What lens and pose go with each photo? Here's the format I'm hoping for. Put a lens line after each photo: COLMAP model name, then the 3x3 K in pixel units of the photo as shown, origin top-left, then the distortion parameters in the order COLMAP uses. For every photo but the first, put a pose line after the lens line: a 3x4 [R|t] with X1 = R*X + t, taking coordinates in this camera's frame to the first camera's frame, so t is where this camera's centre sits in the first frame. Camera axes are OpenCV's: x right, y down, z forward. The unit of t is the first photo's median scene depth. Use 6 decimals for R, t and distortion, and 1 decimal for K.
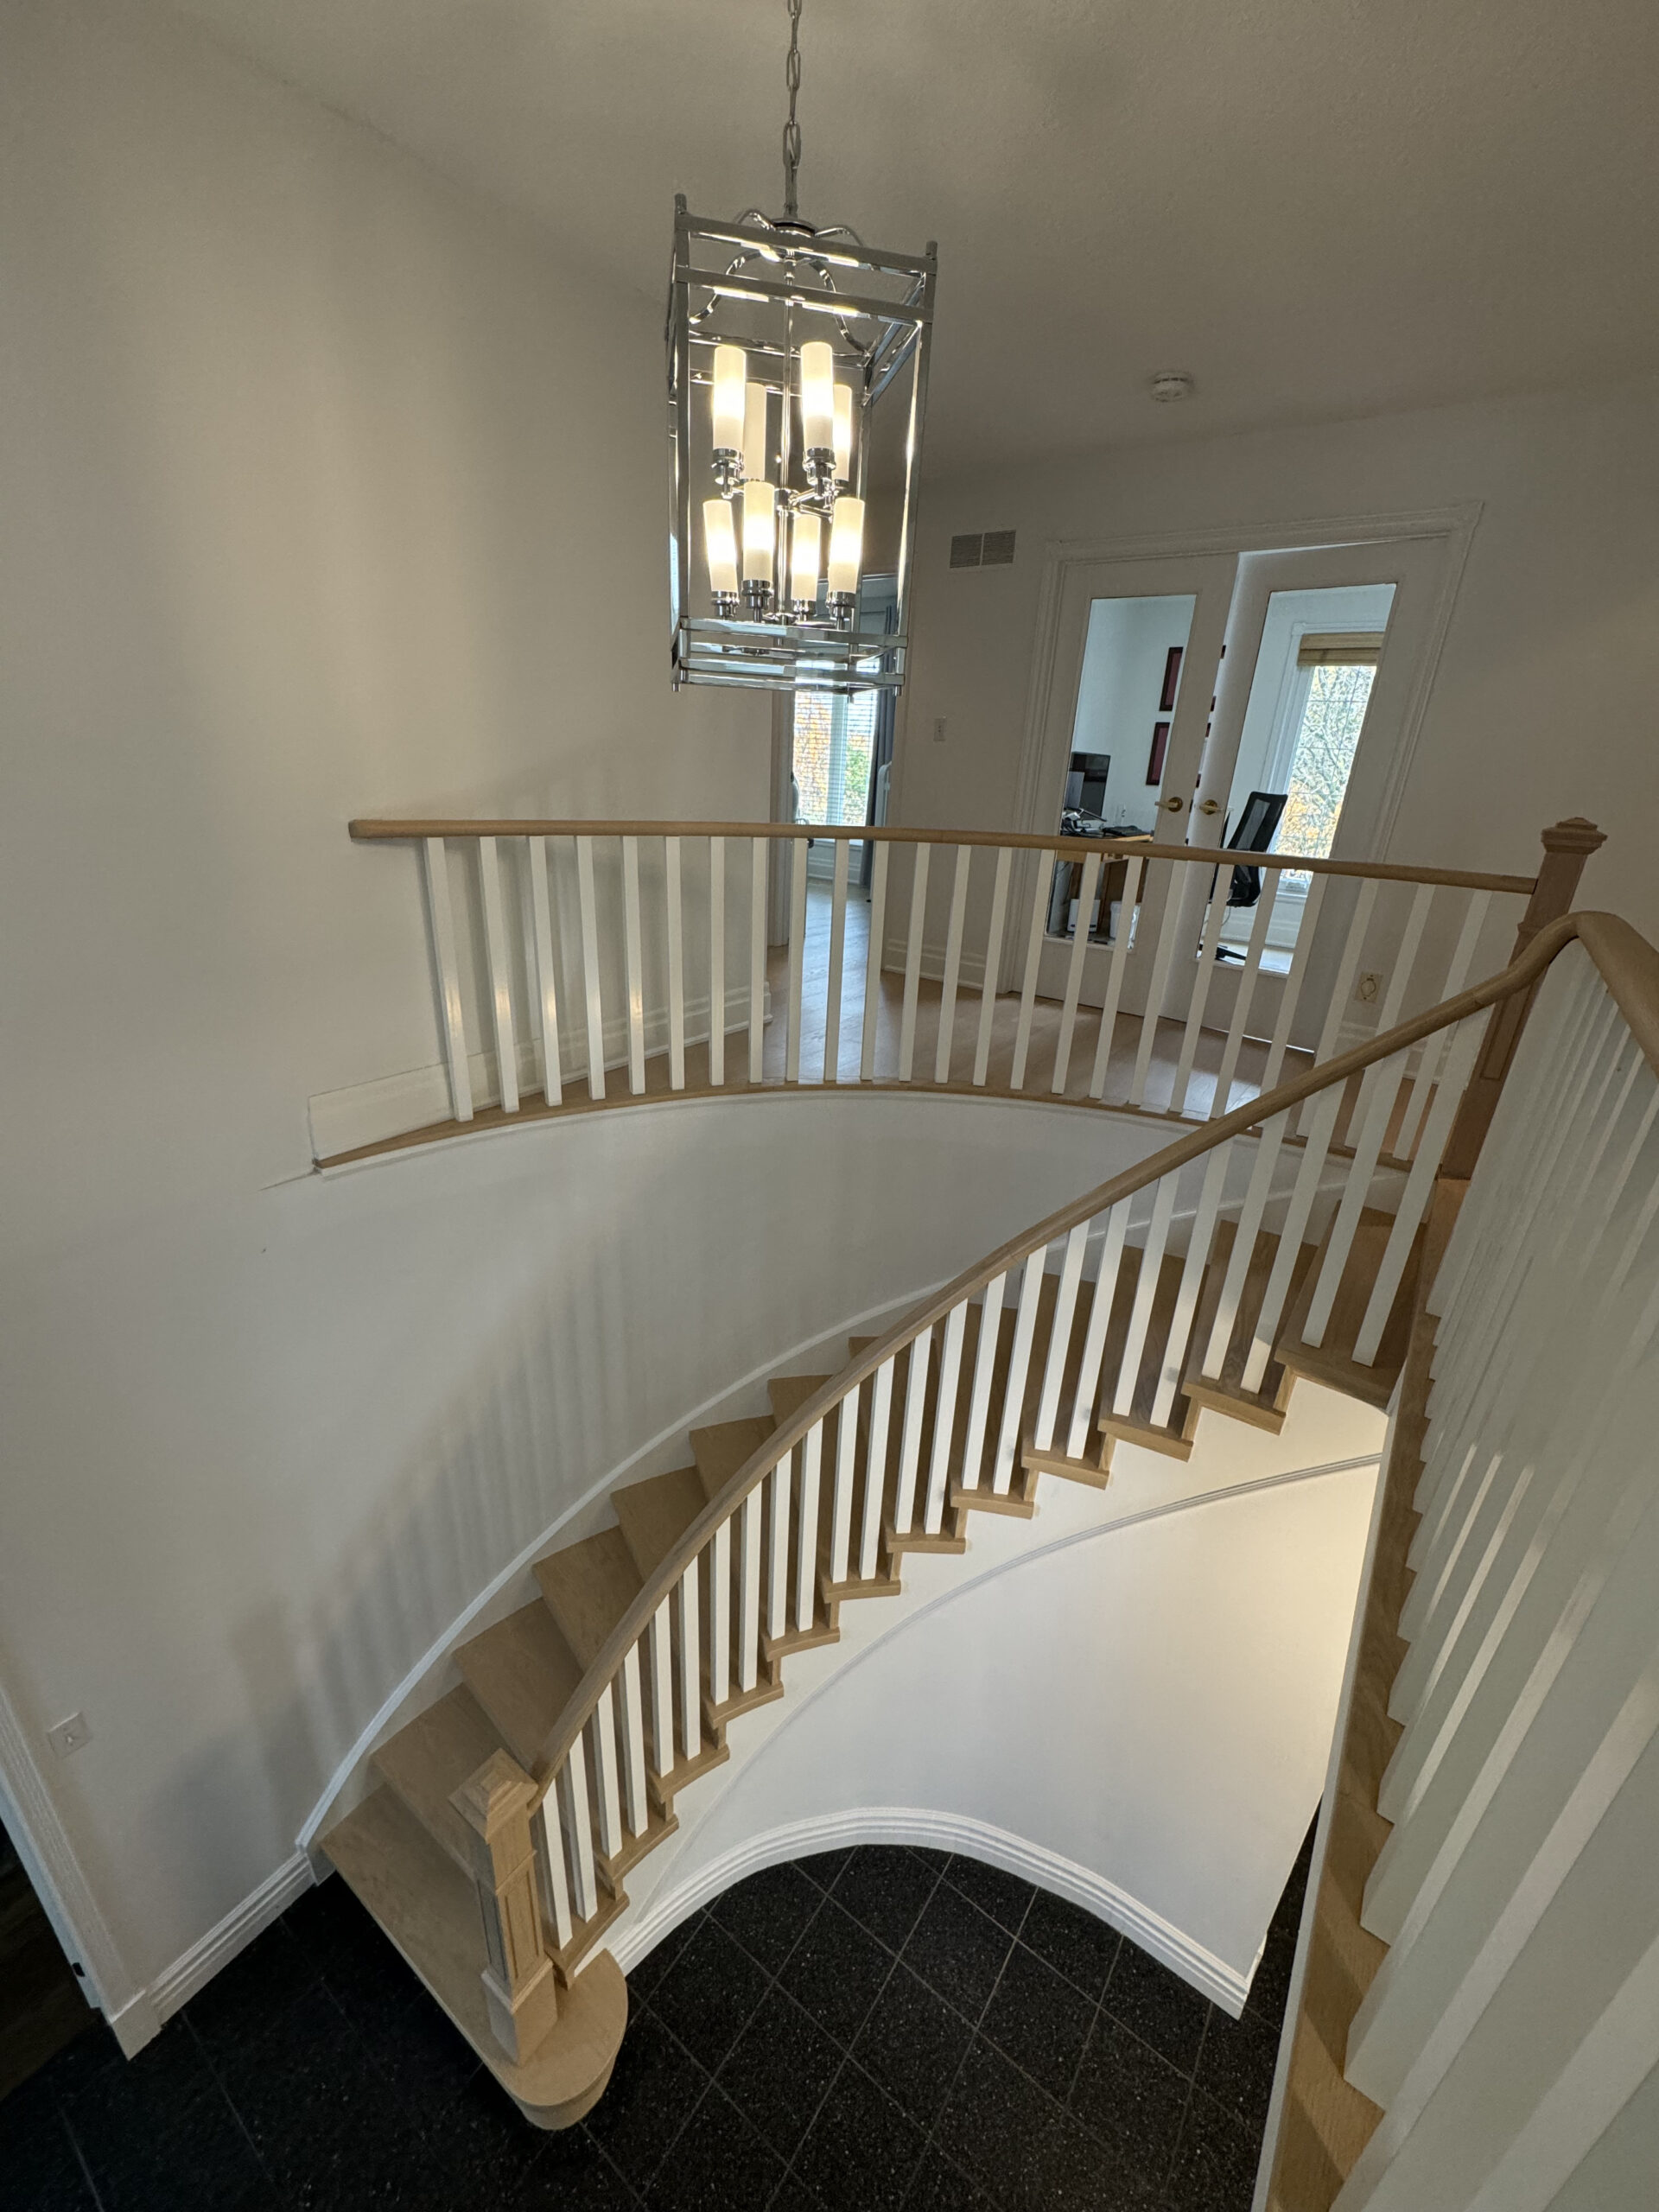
lens RADIAL K [[879.7, 0, 829.4], [0, 879.7, 1107.1], [0, 0, 1]] dist [-0.002307, 0.000347]
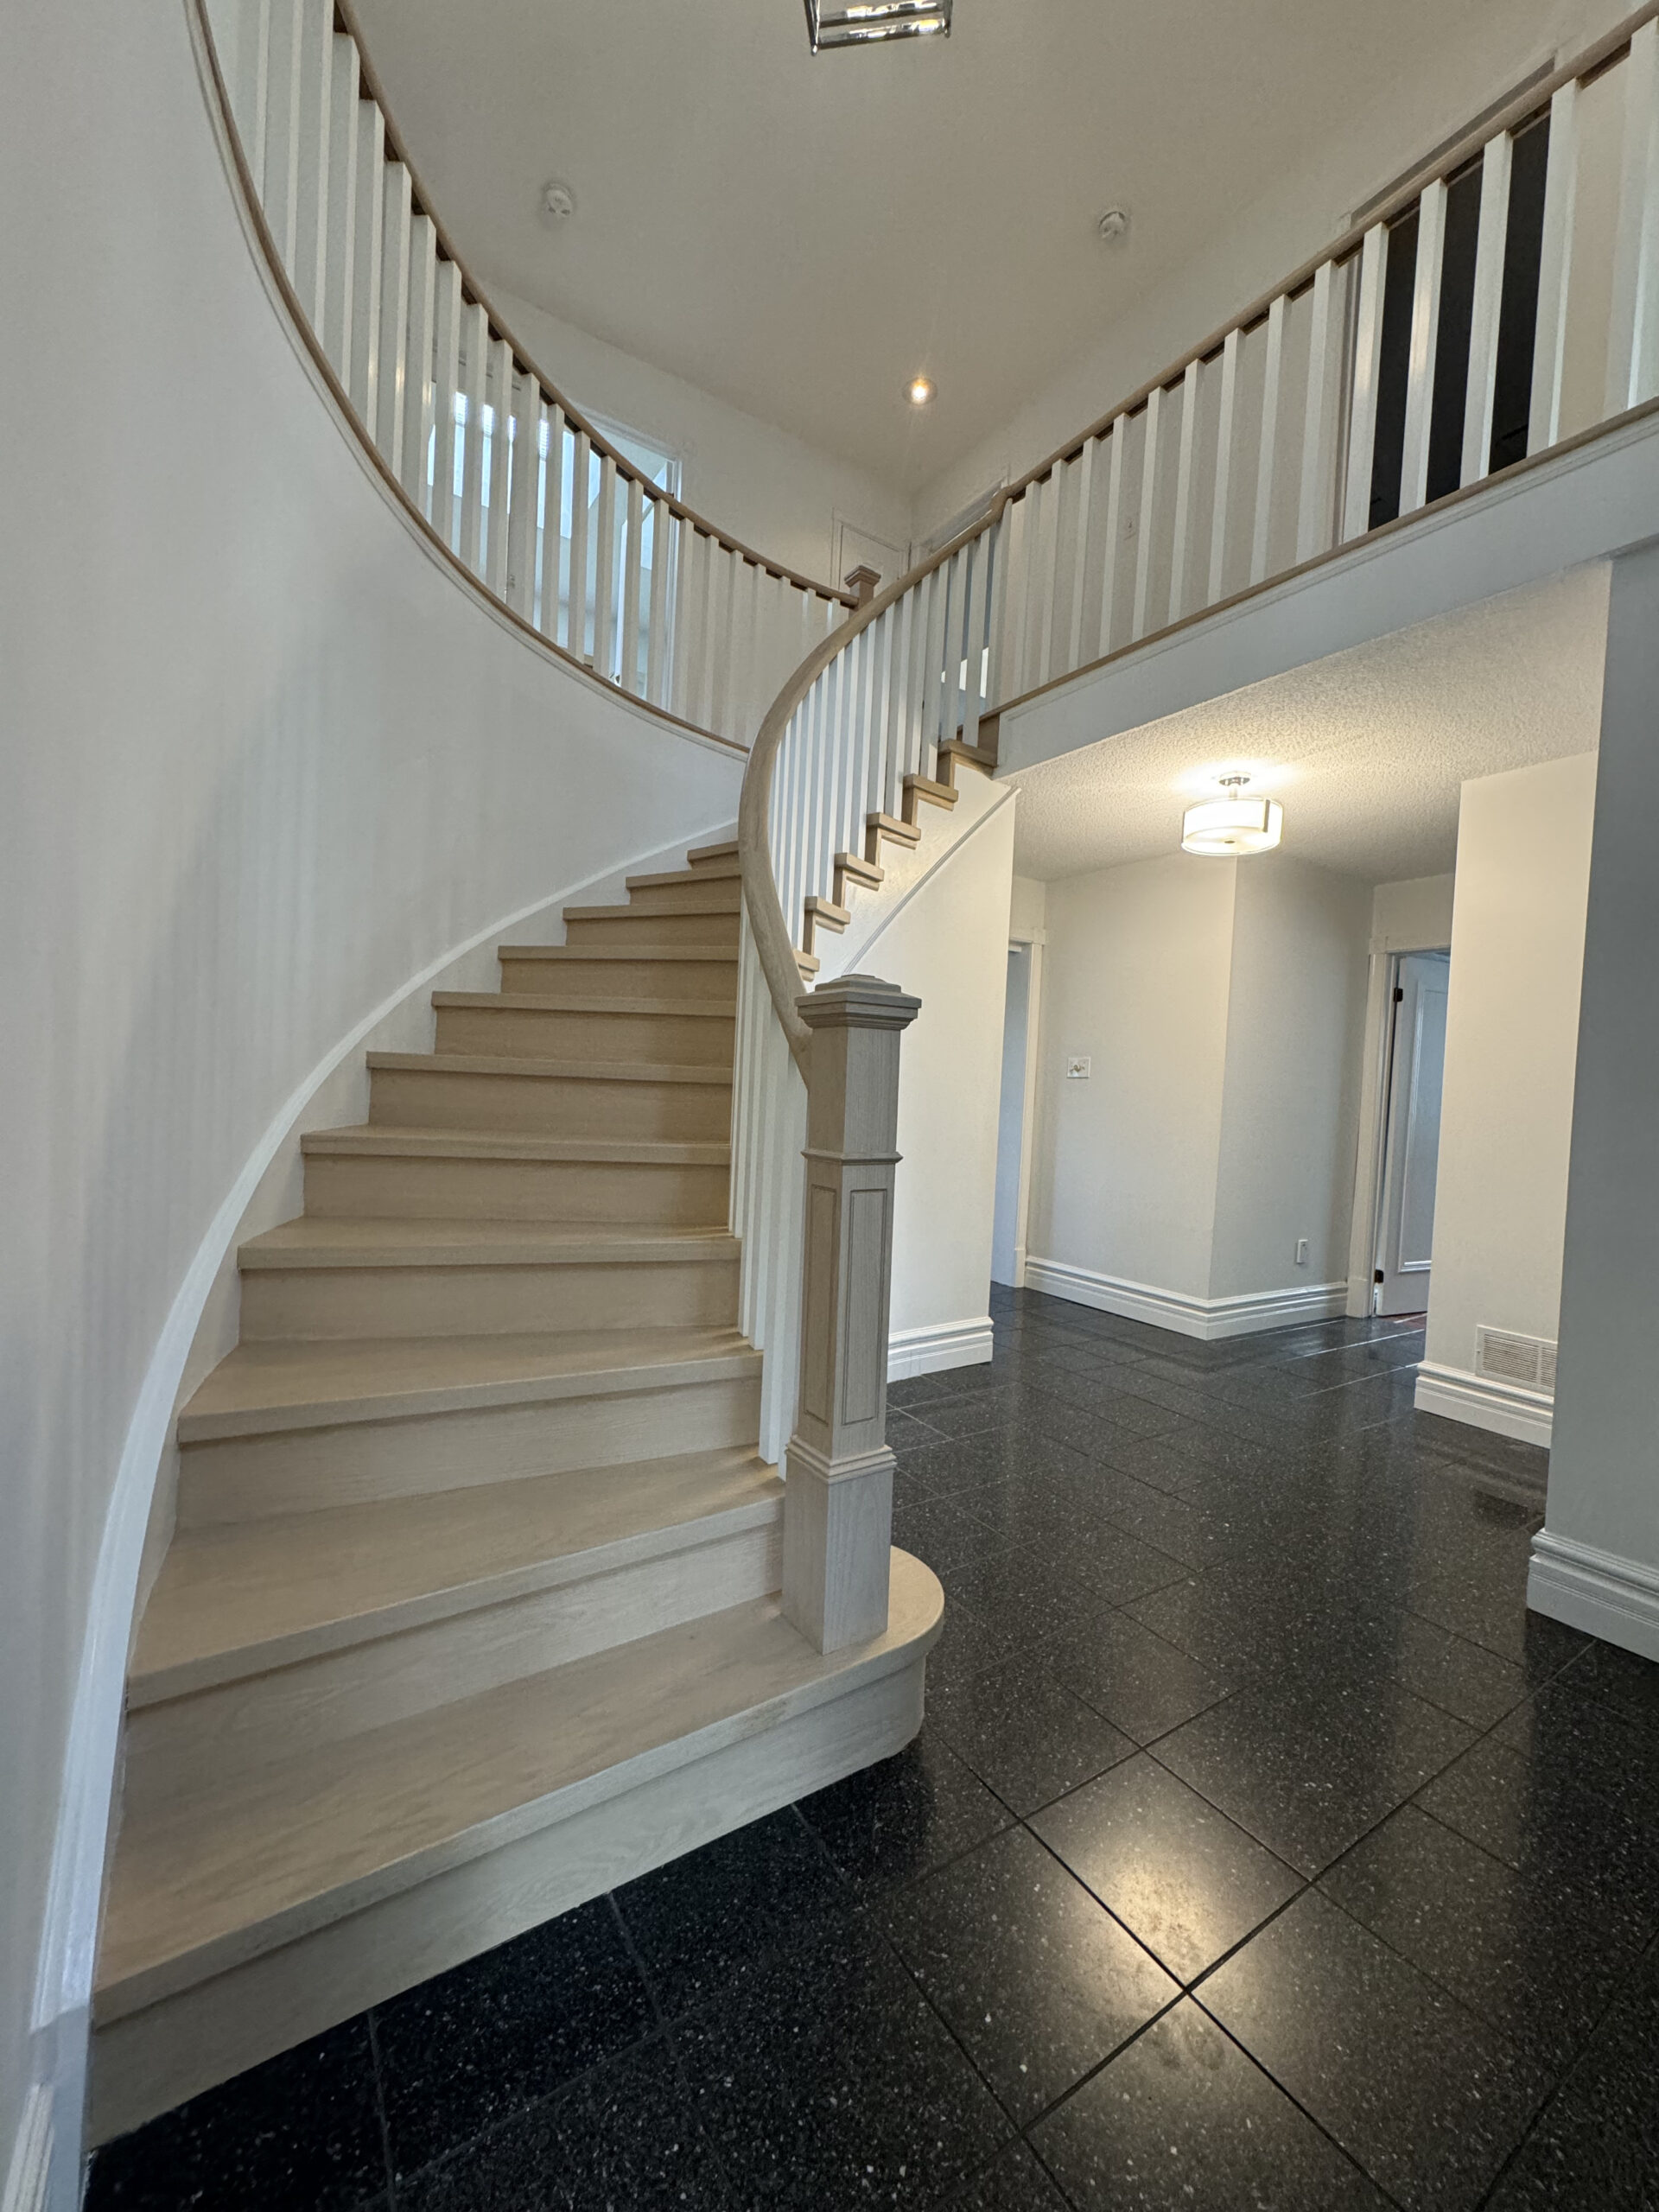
lens RADIAL K [[879.7, 0, 830.2], [0, 879.7, 1105.7], [0, 0, 1]] dist [-0.002307, 0.000347]
pose [[0.361051, -0.057736, 0.930757, -0.815252], [0.313668, 0.947447, -0.062905, 0.715223], [-0.878211, 0.314661, 0.360187, 0.645191]]
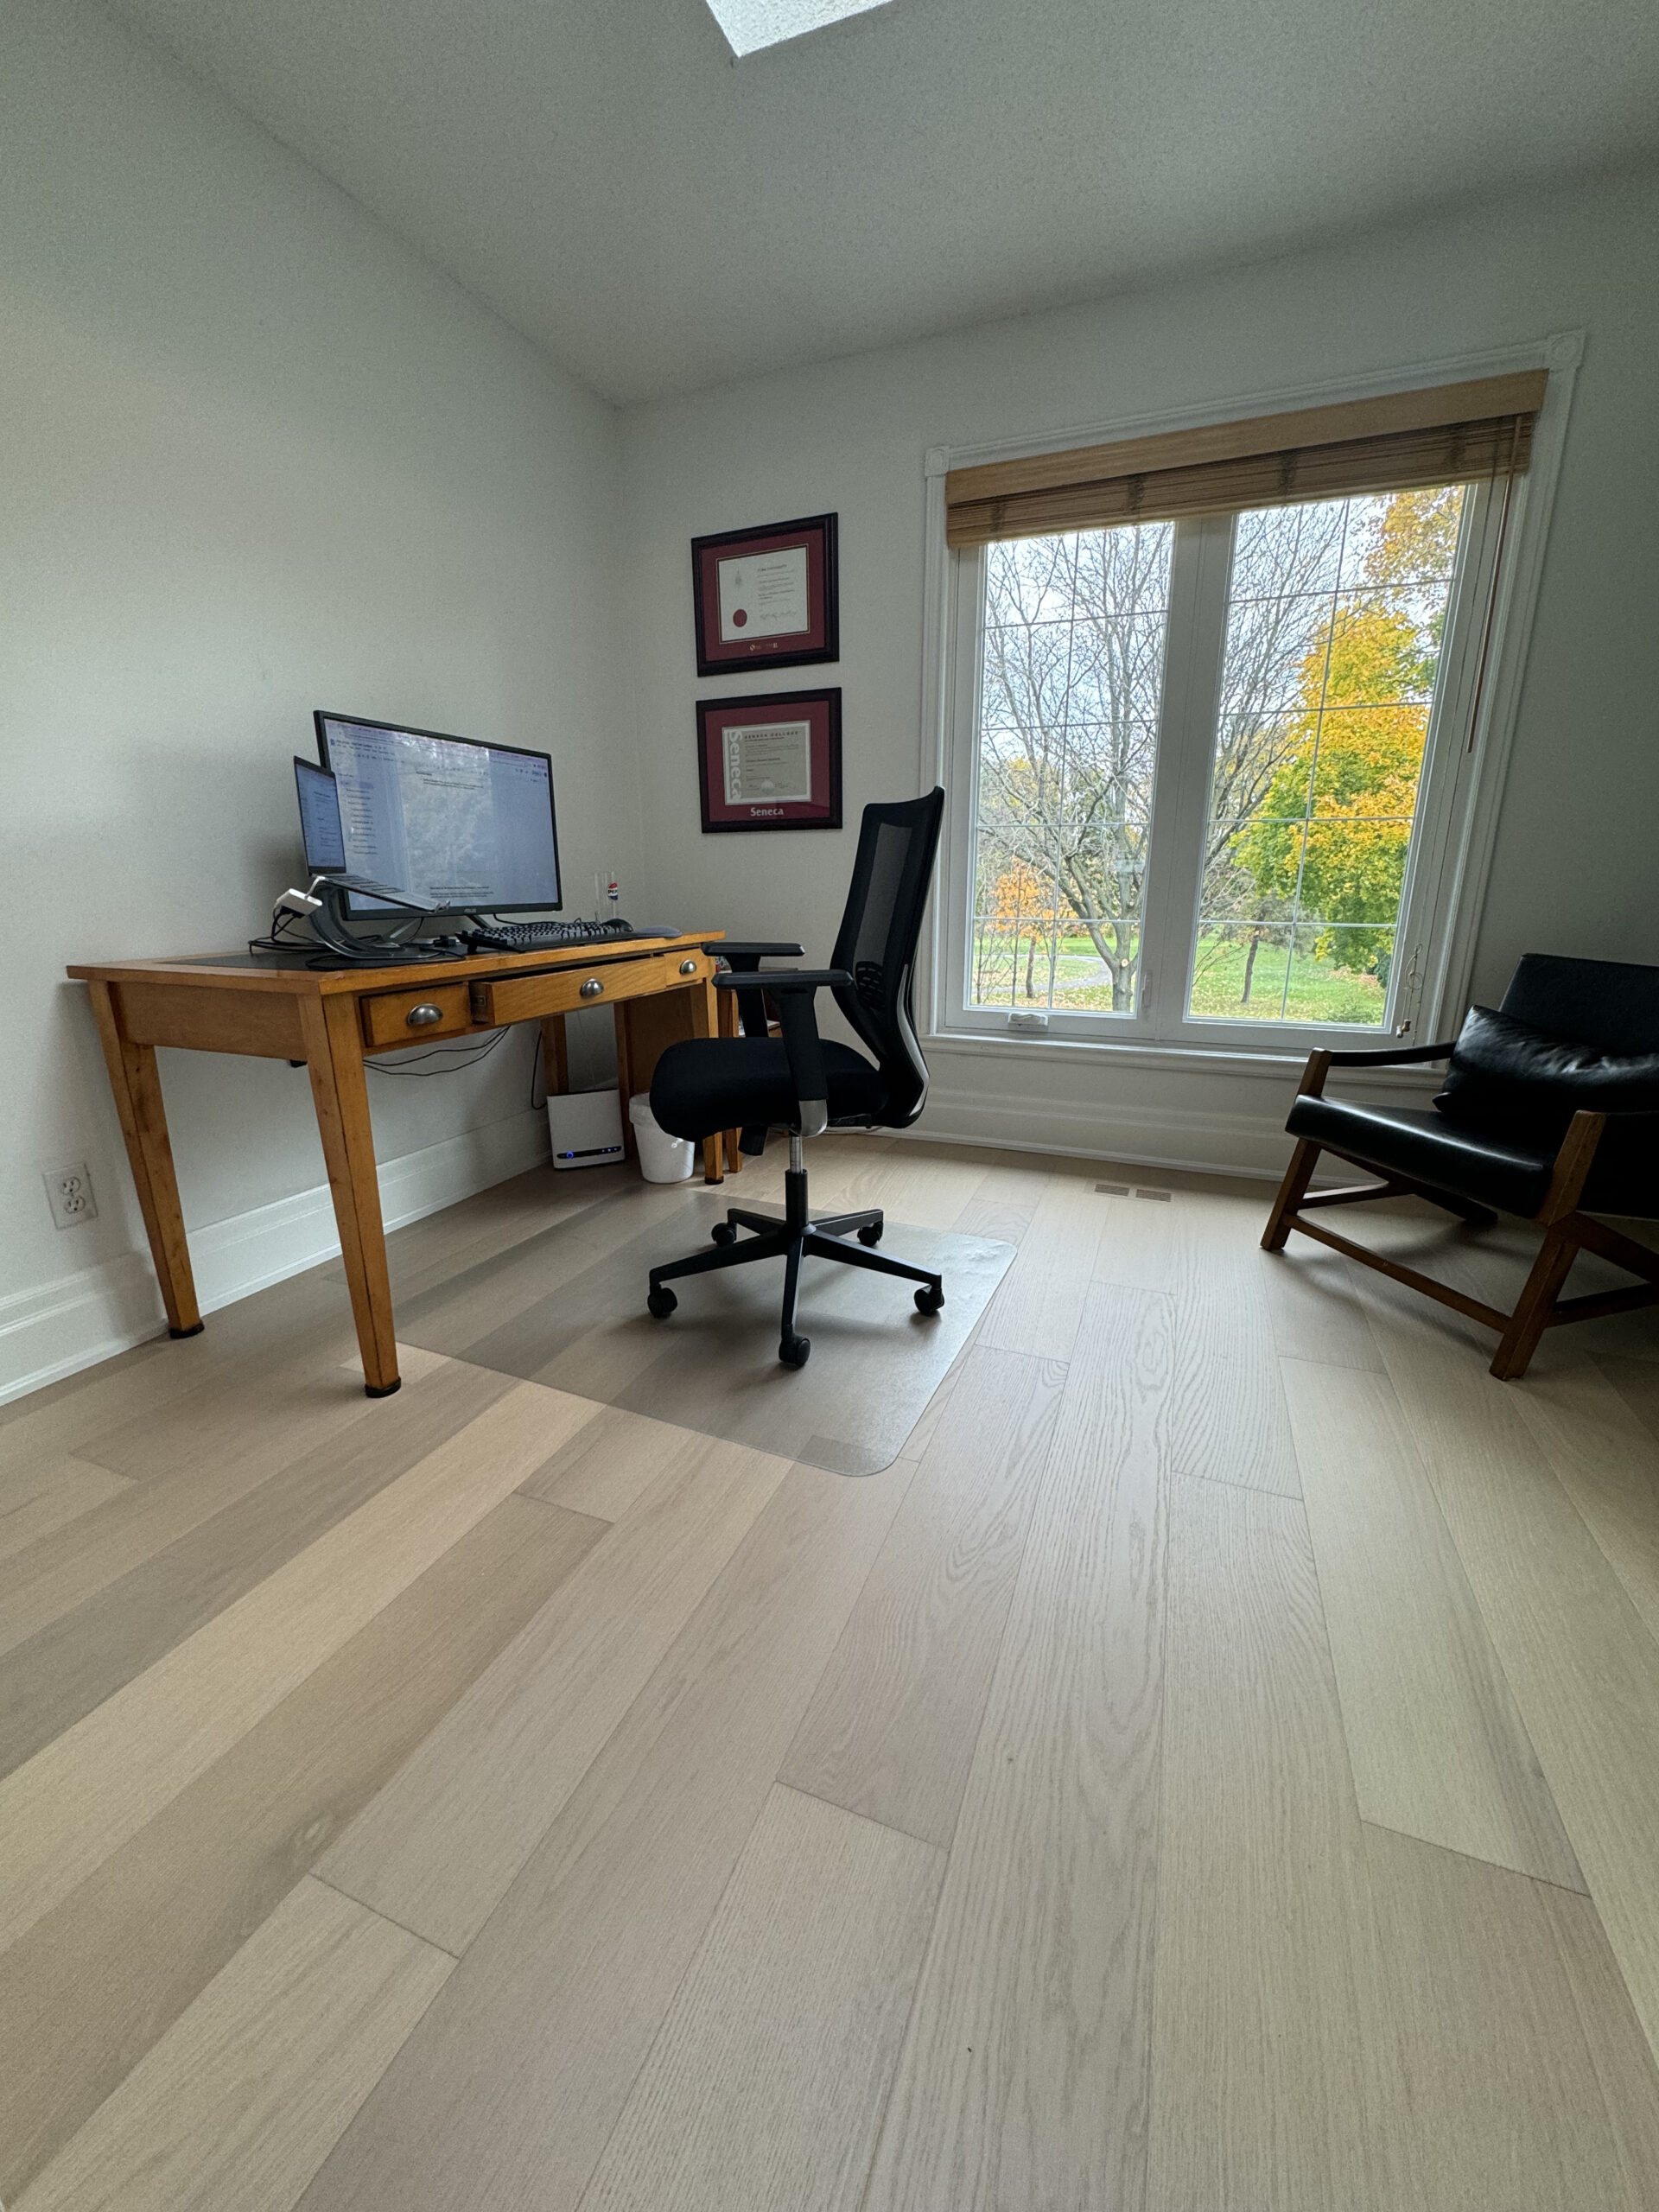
lens RADIAL K [[879.7, 0, 831.2], [0, 879.7, 1107.9], [0, 0, 1]] dist [-0.002307, 0.000347]
pose [[0.967691, -0.113291, 0.225256, 0.727831], [0.137466, 0.985973, -0.094662, -0.400635], [-0.211372, 0.122568, 0.969690, 1.308601]]
